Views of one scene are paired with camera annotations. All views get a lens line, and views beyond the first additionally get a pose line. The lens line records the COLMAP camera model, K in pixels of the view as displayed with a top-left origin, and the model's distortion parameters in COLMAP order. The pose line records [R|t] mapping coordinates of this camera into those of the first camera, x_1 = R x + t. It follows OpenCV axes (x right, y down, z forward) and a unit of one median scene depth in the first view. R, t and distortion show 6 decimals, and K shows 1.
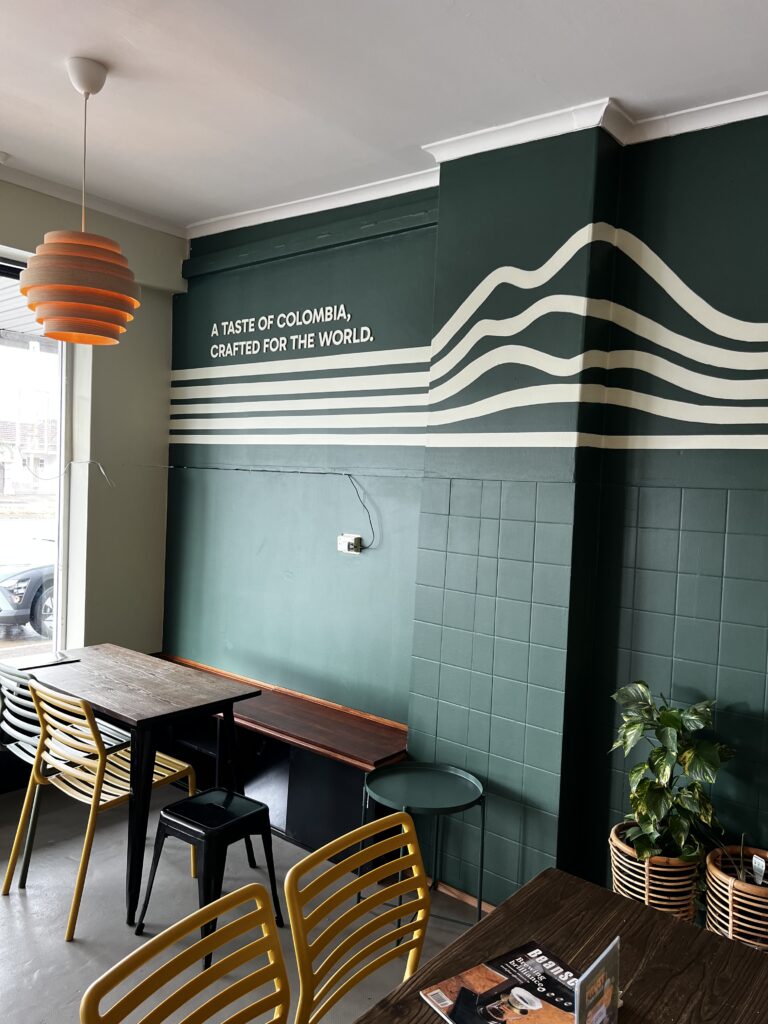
lens RADIAL K [[765.0, 0, 384.0], [0, 765.0, 512.0], [0, 0, 1]] dist [-0.007488, -0.002035]
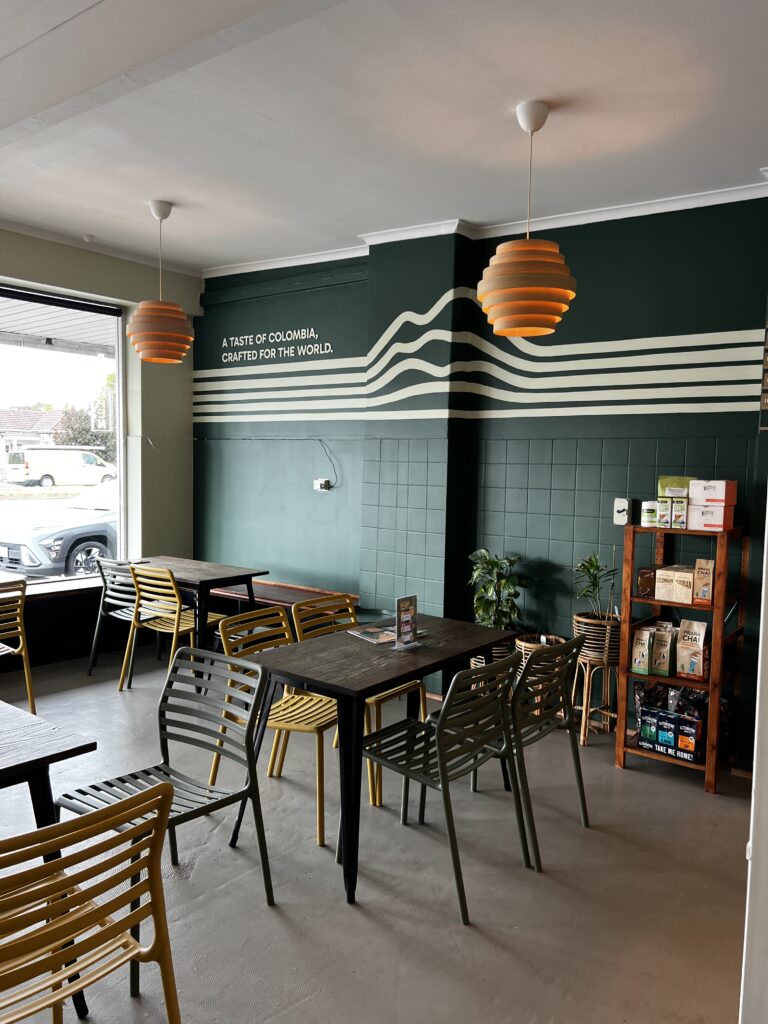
lens RADIAL K [[787.5, 0, 388.9], [0, 787.5, 529.6], [0, 0, 1]] dist [0.012226, 0.000859]
pose [[0.999258, -0.025069, 0.029224, 0.043406], [0.023728, 0.998688, 0.045374, 0.064706], [-0.030323, -0.044647, 0.998543, -0.611076]]
